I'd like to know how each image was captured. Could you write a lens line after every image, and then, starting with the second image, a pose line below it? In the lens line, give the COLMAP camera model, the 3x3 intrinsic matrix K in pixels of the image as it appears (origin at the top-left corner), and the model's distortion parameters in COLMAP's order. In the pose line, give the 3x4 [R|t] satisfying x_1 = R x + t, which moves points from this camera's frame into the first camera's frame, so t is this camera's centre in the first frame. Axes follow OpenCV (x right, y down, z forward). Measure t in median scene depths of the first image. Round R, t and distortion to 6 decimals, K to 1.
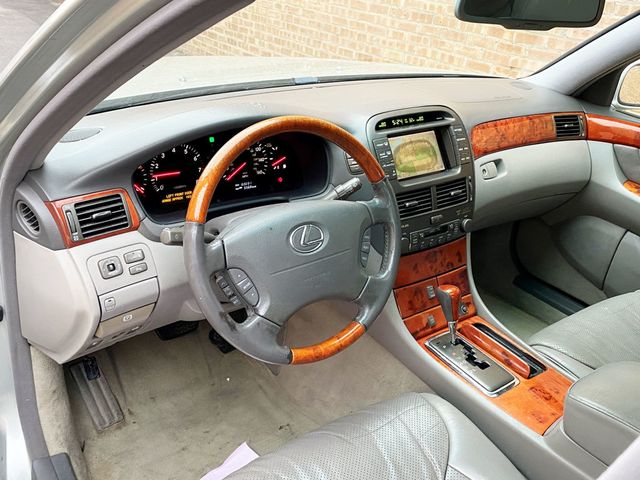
lens RADIAL K [[599.4, 0, 320.0], [0, 599.4, 240.0], [0, 0, 1]] dist [0.070074, -0.165394]
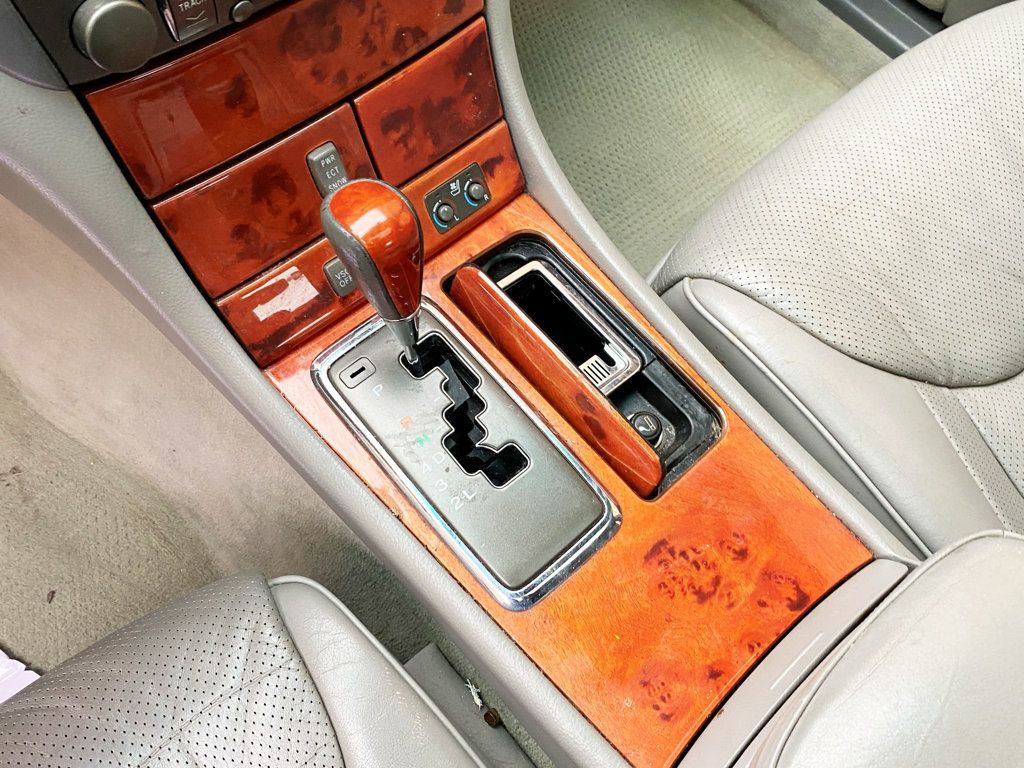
lens RADIAL K [[959.0, 0, 512.0], [0, 959.0, 384.0], [0, 0, 1]] dist [0.070074, -0.165394]
pose [[0.993522, -0.079263, 0.081437, 0.221372], [0.011987, 0.785704, 0.618487, -0.094095], [-0.113009, -0.613504, 0.781564, 0.616235]]
